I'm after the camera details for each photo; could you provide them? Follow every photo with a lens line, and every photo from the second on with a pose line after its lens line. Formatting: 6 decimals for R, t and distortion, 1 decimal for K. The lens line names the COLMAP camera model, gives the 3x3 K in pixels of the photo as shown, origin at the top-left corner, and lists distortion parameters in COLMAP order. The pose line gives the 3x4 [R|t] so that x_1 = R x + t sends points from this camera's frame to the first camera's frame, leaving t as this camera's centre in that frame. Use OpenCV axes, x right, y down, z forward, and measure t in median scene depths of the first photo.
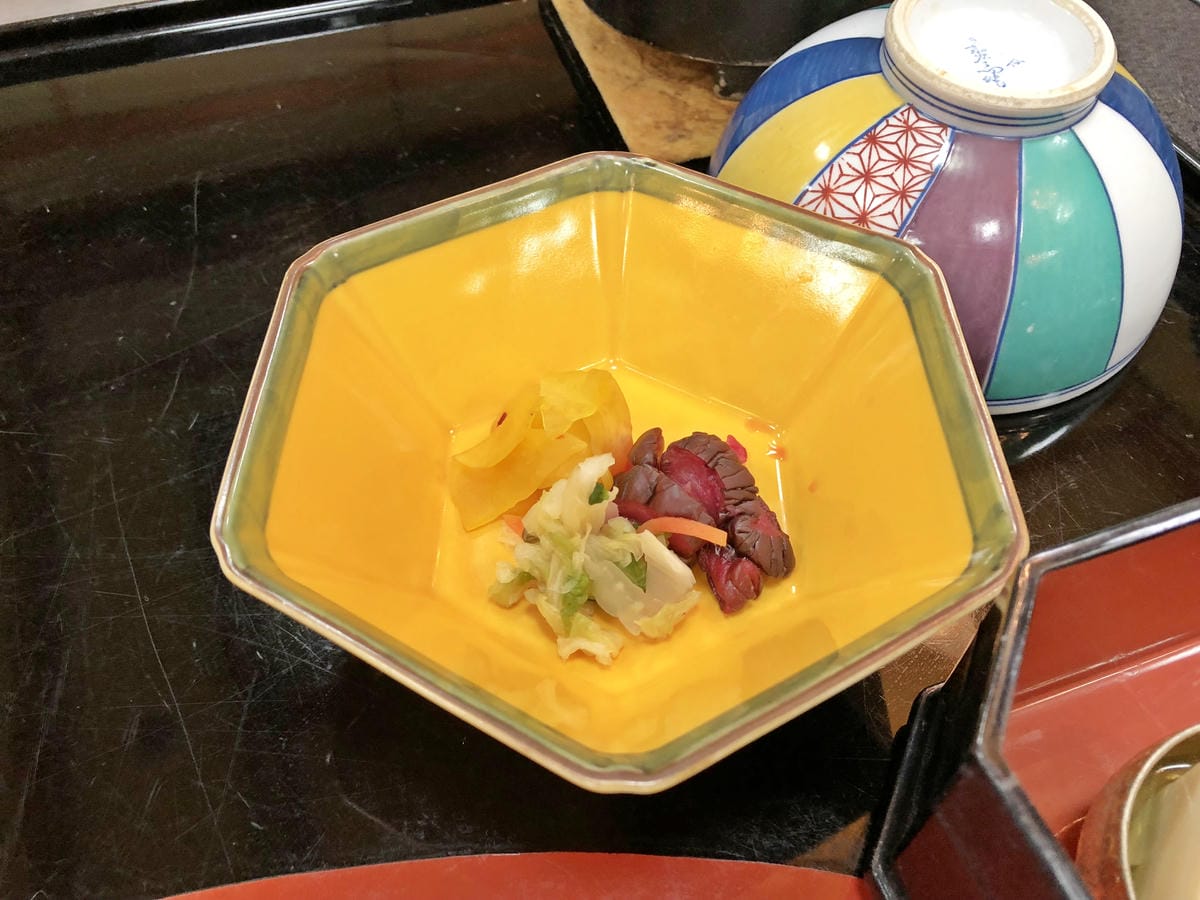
lens RADIAL K [[993.8, 0, 600.0], [0, 993.8, 450.0], [0, 0, 1]] dist [-0.006987, -0.003647]
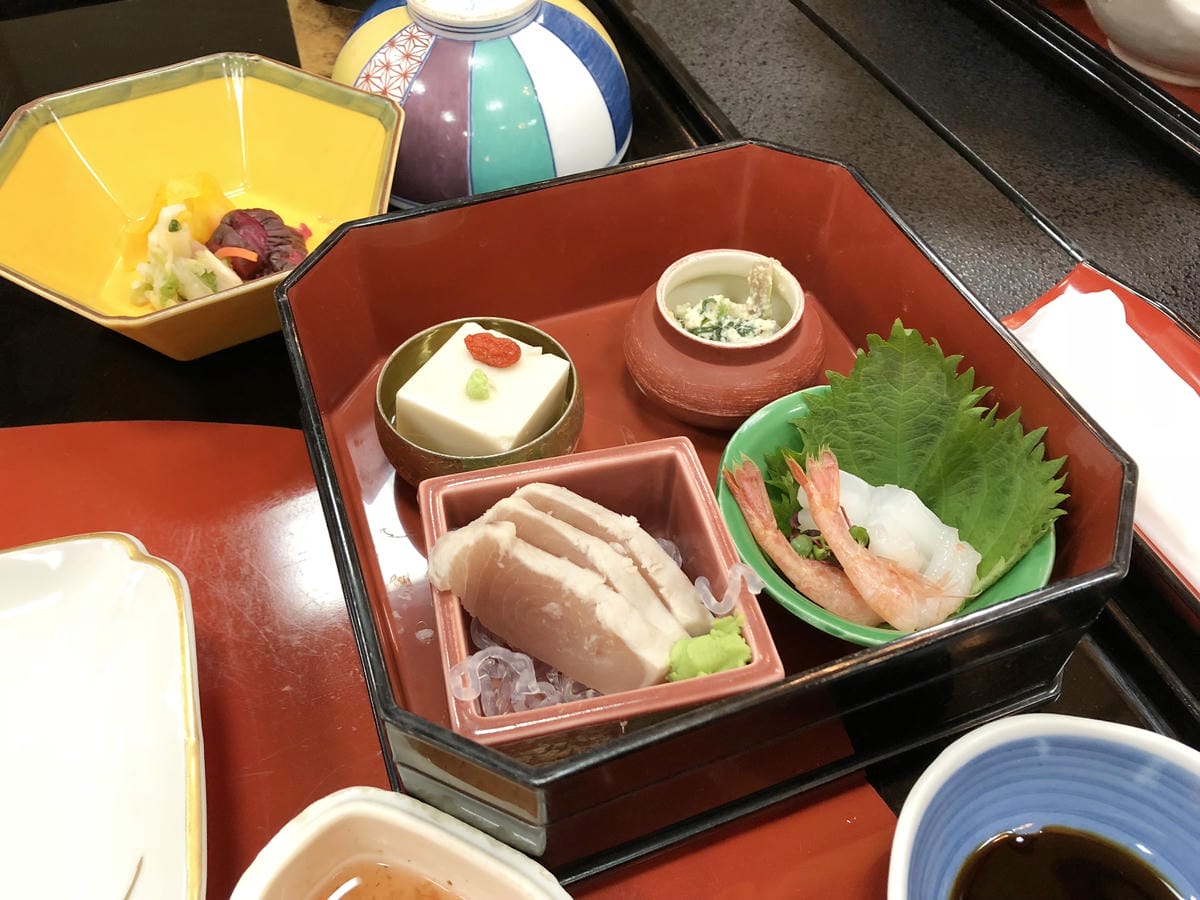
lens RADIAL K [[969.7, 0, 600.0], [0, 969.7, 450.0], [0, 0, 1]] dist [-0.004755, -0.003445]
pose [[0.999759, -0.002290, 0.021837, 0.594006], [0.002668, 0.999846, -0.017328, 0.393546], [-0.021794, 0.017382, 0.999611, -0.604873]]
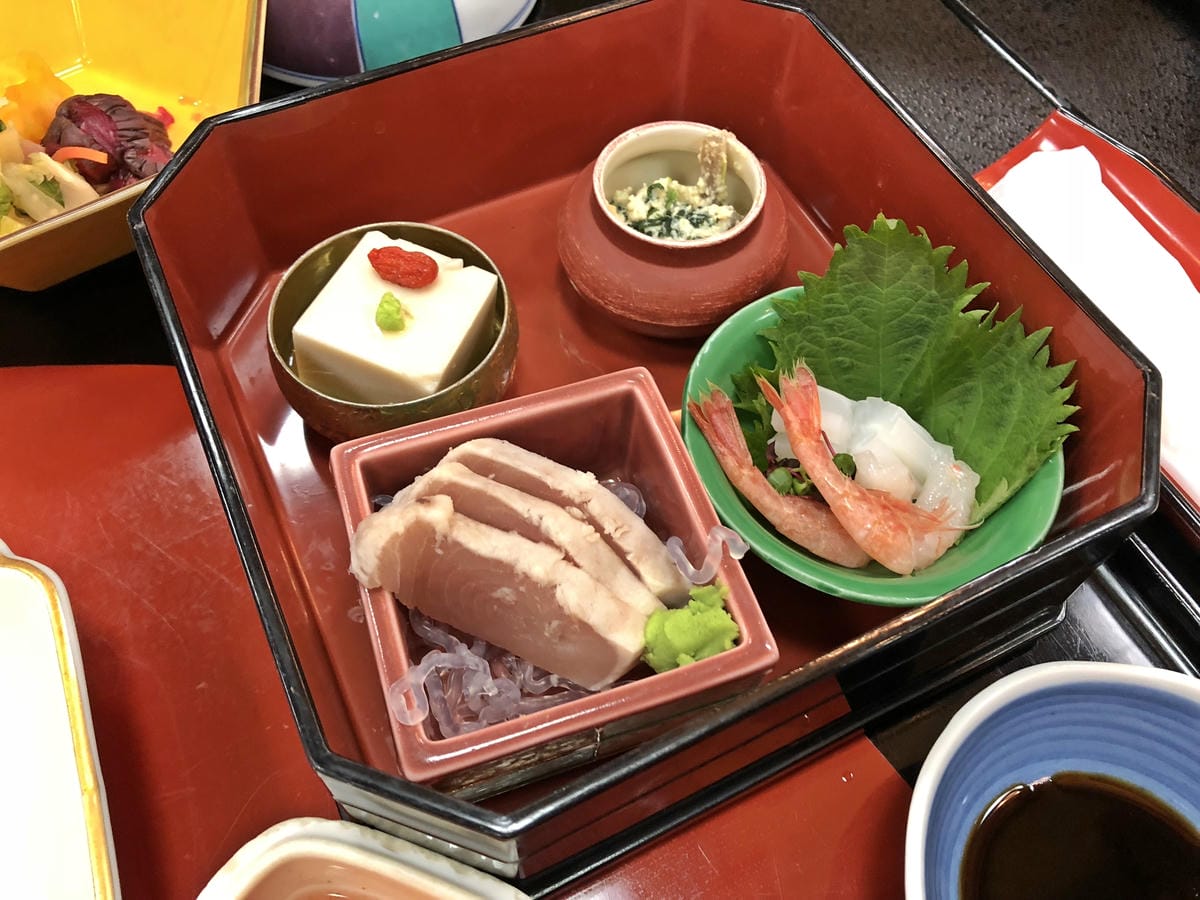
lens RADIAL K [[993.8, 0, 600.0], [0, 993.8, 450.0], [0, 0, 1]] dist [-0.006987, -0.003647]
pose [[0.993200, -0.077948, 0.086470, 0.584890], [0.065487, 0.988180, 0.138607, 0.305449], [-0.096252, -0.132001, 0.986565, -0.463219]]
